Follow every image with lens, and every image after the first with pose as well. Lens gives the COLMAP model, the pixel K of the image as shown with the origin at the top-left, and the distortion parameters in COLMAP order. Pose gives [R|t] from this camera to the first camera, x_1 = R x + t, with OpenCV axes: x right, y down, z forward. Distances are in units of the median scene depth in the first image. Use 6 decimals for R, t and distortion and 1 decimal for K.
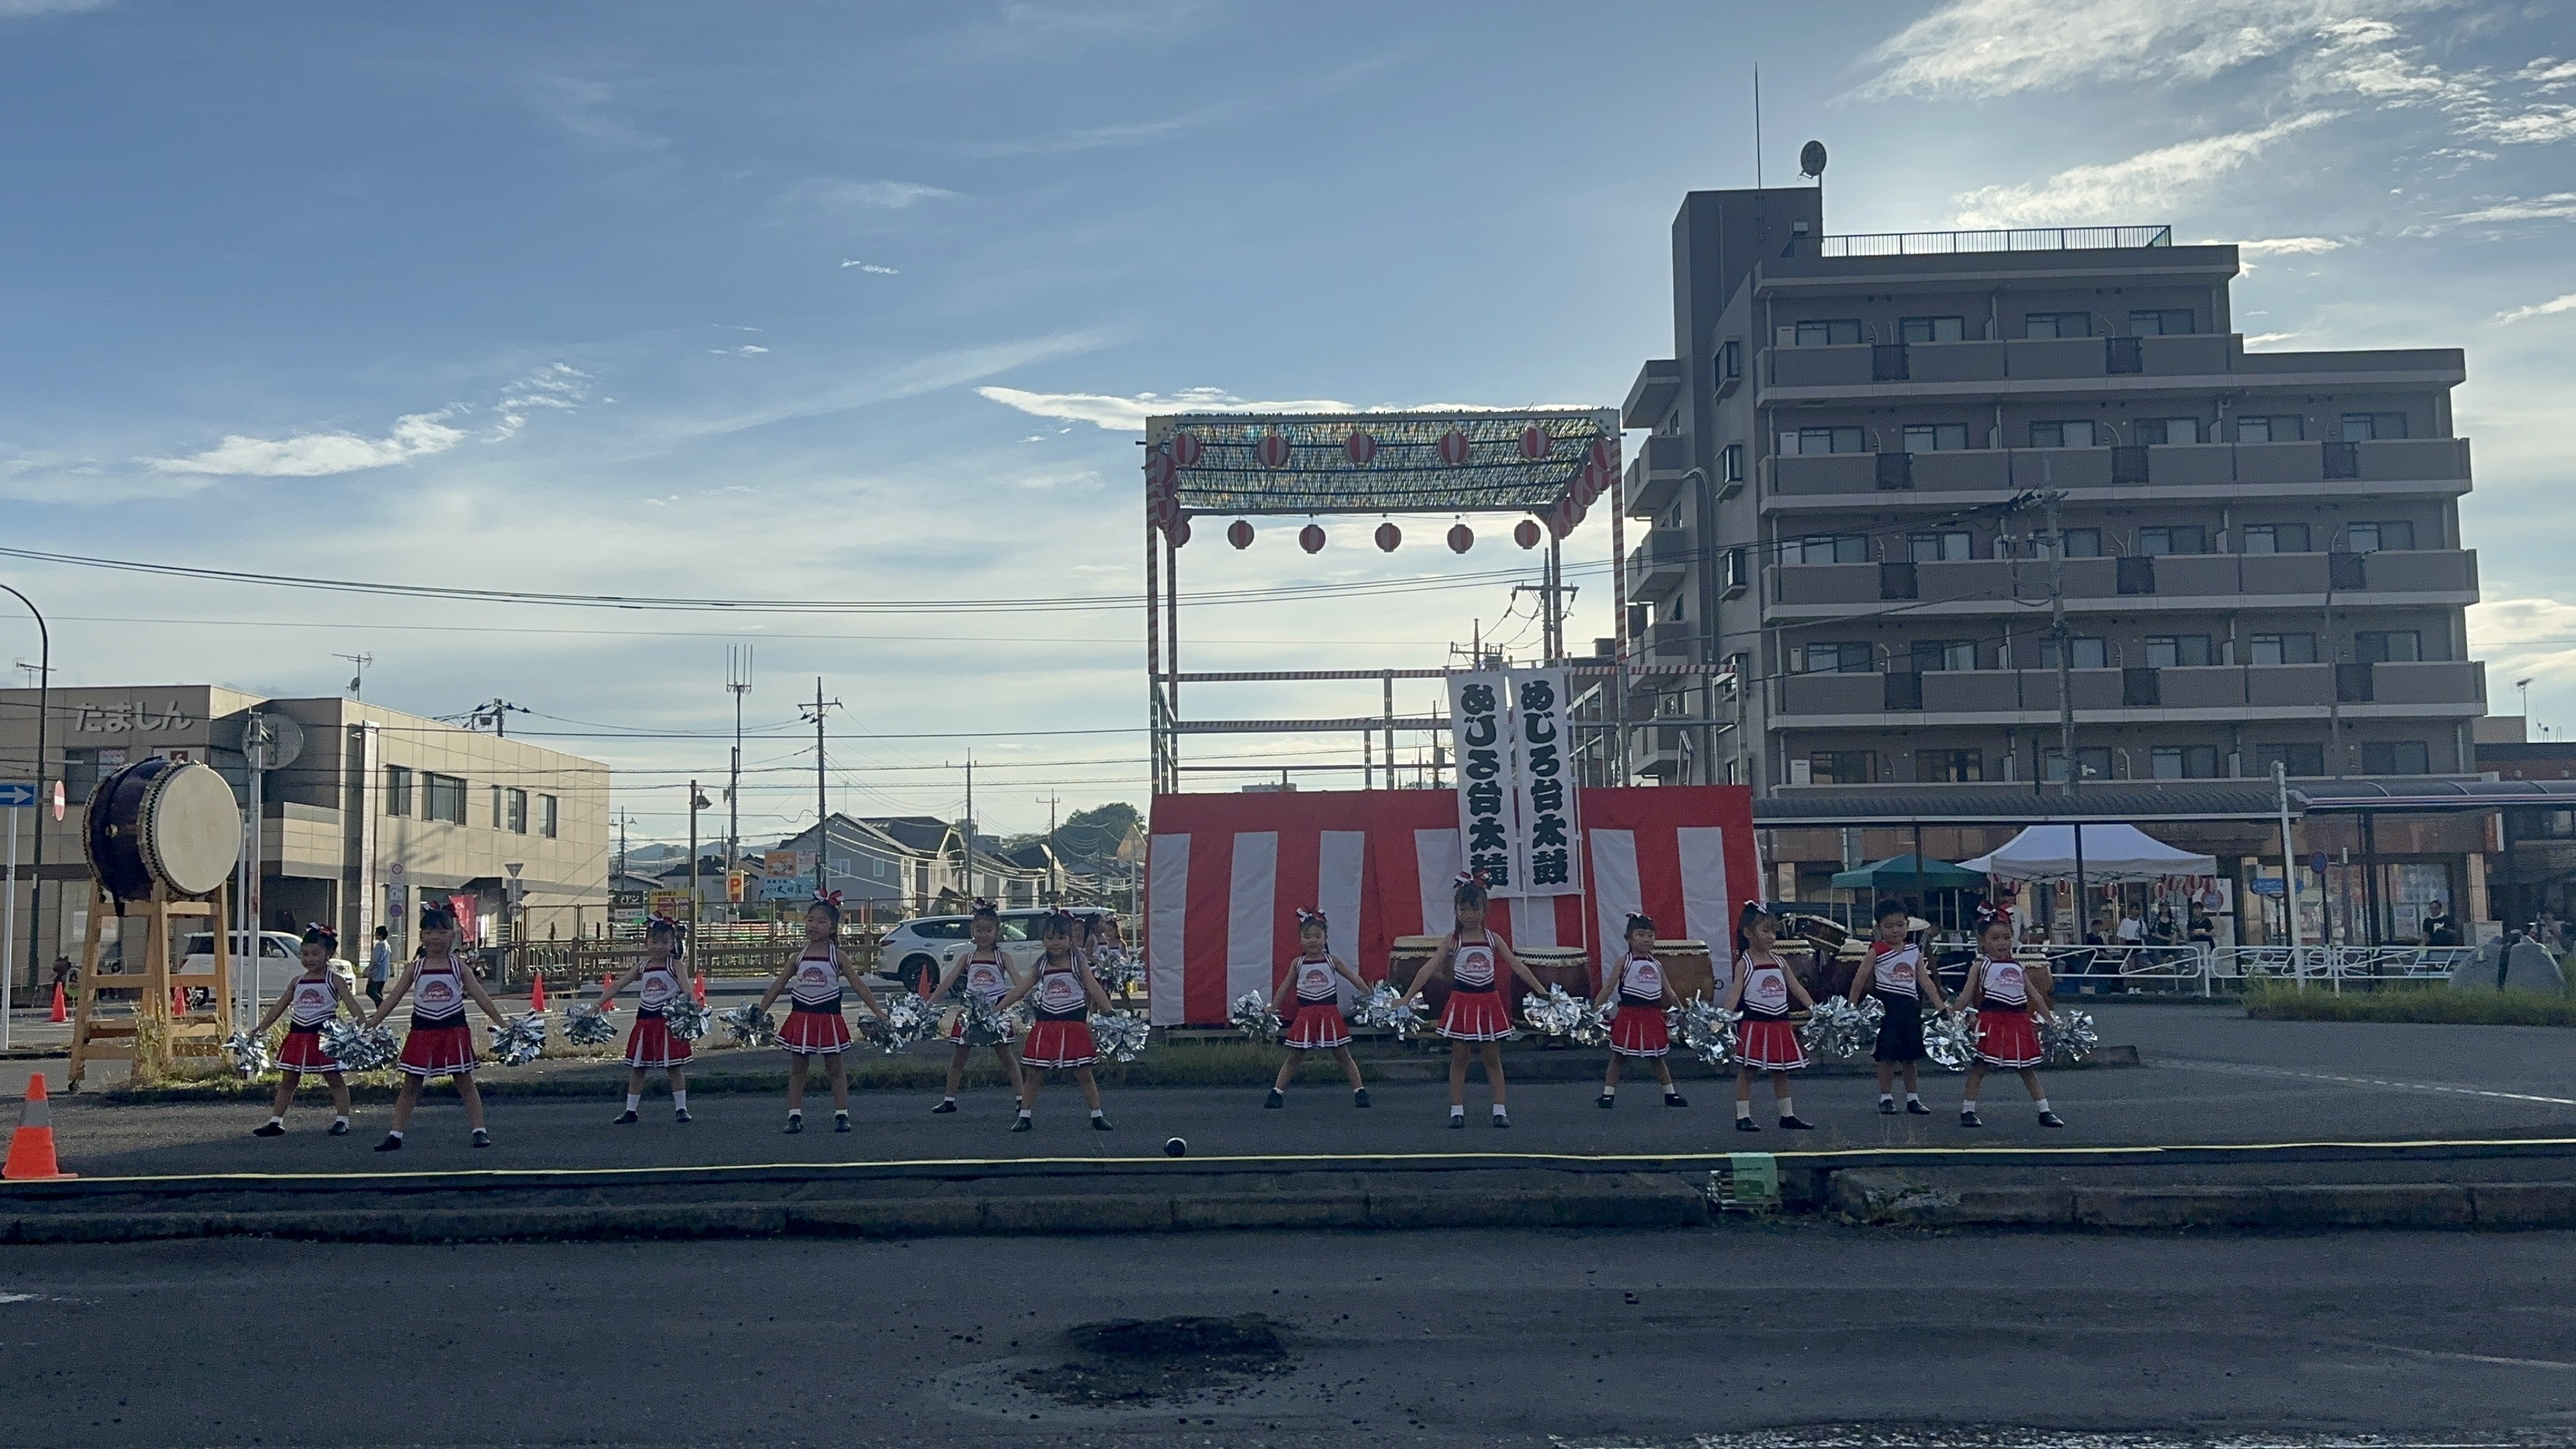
lens RADIAL K [[2398.6, 0, 1283.9], [0, 2398.6, 721.1], [0, 0, 1]] dist [0.079314, 0.000000]
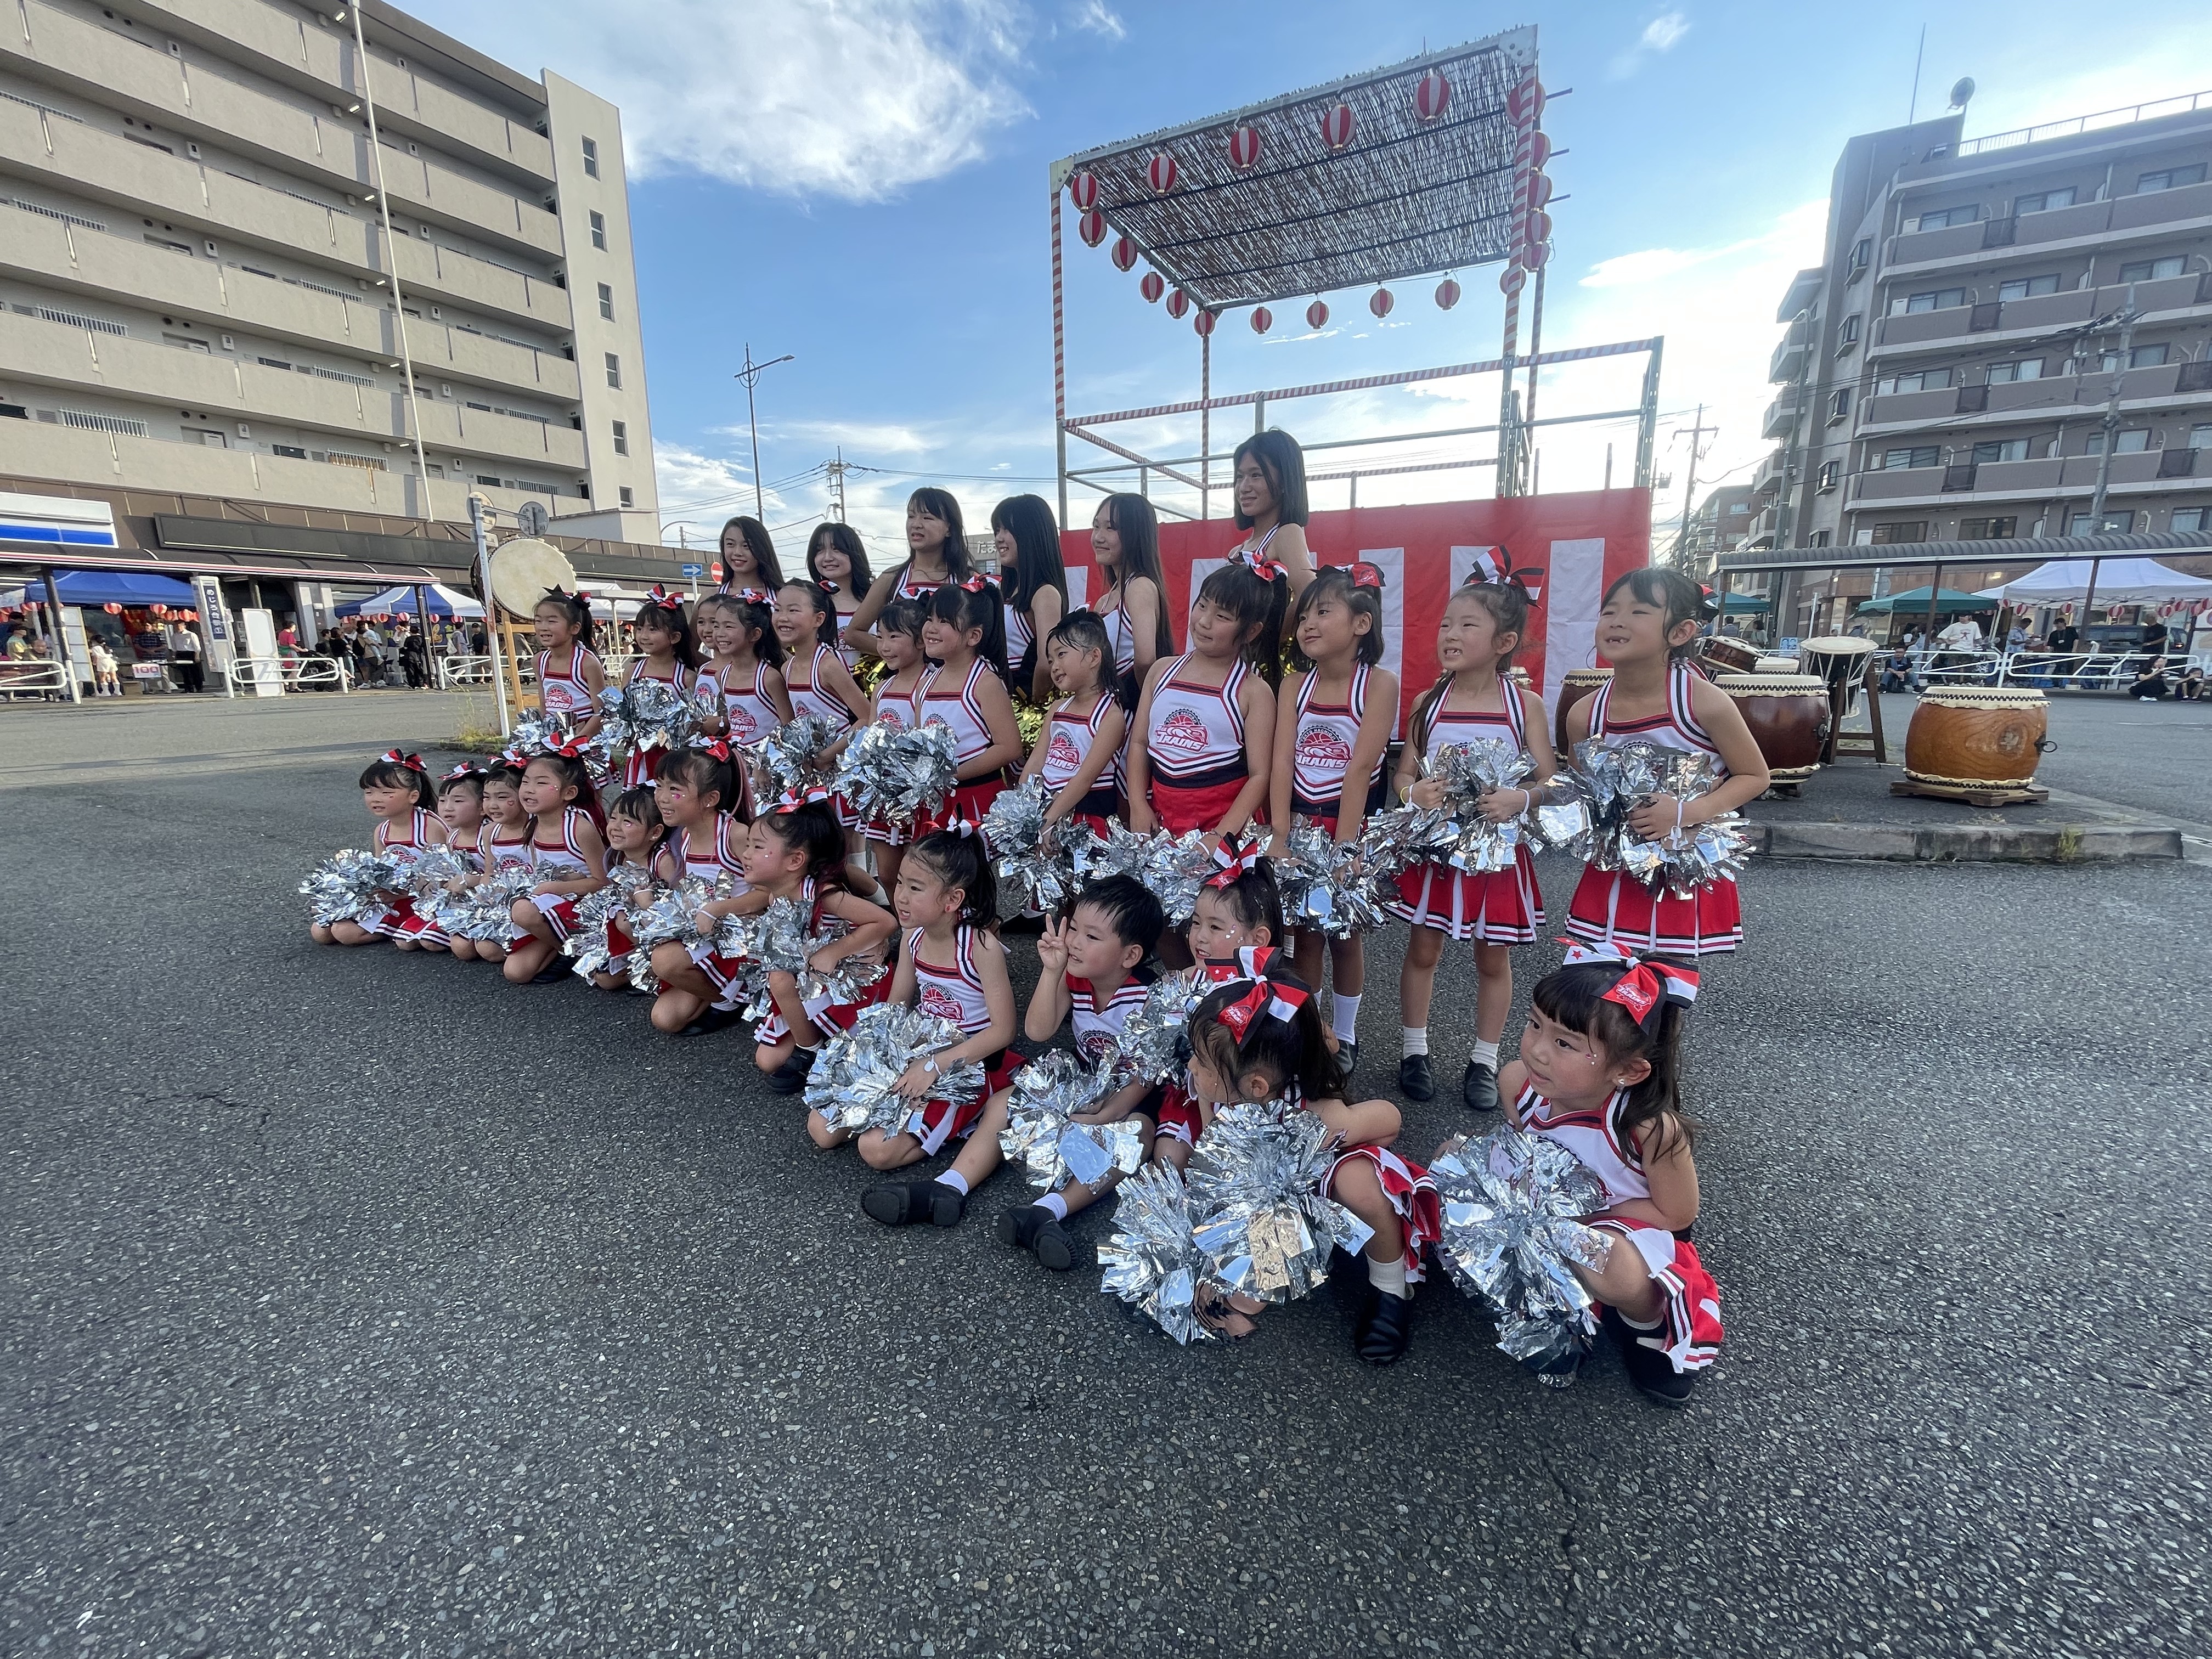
lens RADIAL K [[892.6, 0, 1109.5], [0, 892.6, 838.7], [0, 0, 1]] dist [-0.010684, -0.000096]
pose [[0.879024, 0.106757, -0.464671, 0.068849], [0.040743, 0.954224, 0.296305, 0.017286], [0.475033, -0.279391, 0.834437, 0.220389]]
